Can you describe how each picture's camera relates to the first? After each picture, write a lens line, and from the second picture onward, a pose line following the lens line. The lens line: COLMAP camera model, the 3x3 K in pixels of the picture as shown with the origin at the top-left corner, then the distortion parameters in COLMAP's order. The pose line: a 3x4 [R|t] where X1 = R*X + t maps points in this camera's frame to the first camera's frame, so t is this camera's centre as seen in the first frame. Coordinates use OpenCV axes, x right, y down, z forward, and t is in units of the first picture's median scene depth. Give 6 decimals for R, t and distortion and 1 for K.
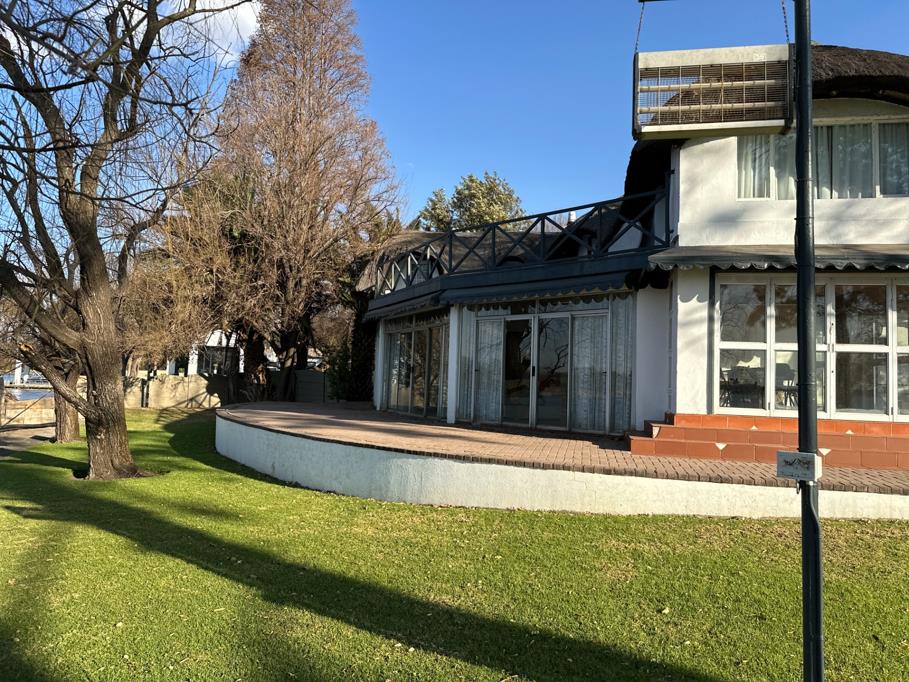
lens RADIAL K [[622.8, 0, 454.5], [0, 622.8, 341.0], [0, 0, 1]] dist [0.153239, -0.236596]
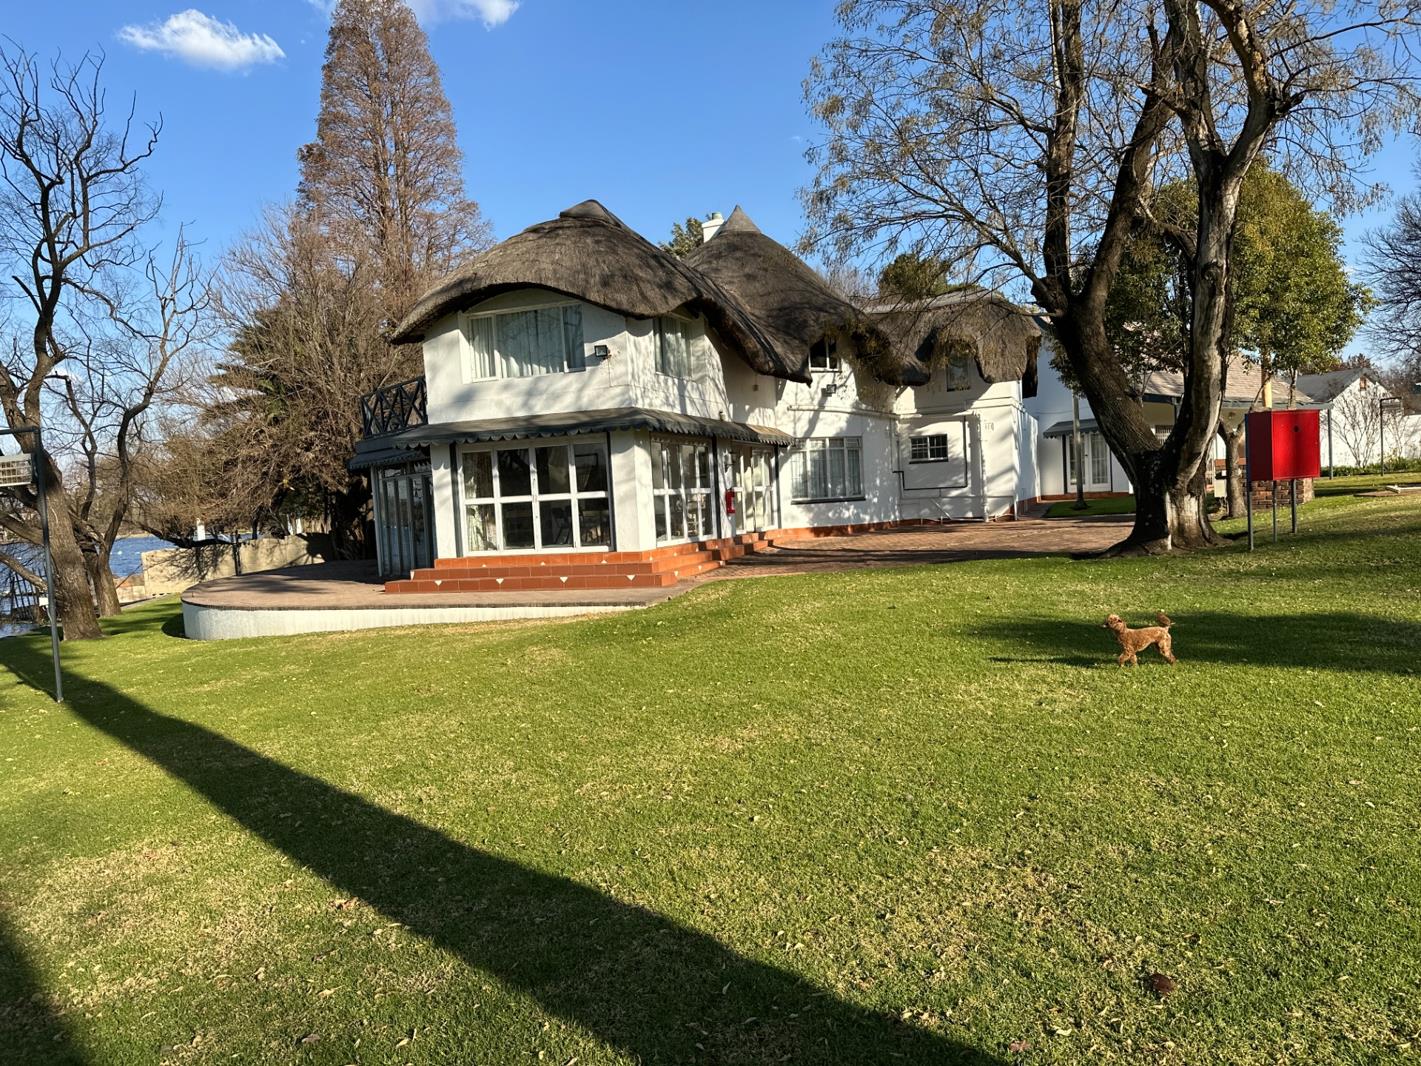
lens RADIAL K [[973.6, 0, 710.5], [0, 973.6, 533.0], [0, 0, 1]] dist [0.153239, -0.236596]
pose [[0.980858, -0.083792, -0.175773, 1.224192], [0.101375, 0.990441, 0.093545, -0.065161], [0.166254, -0.109574, 0.979976, -0.823148]]
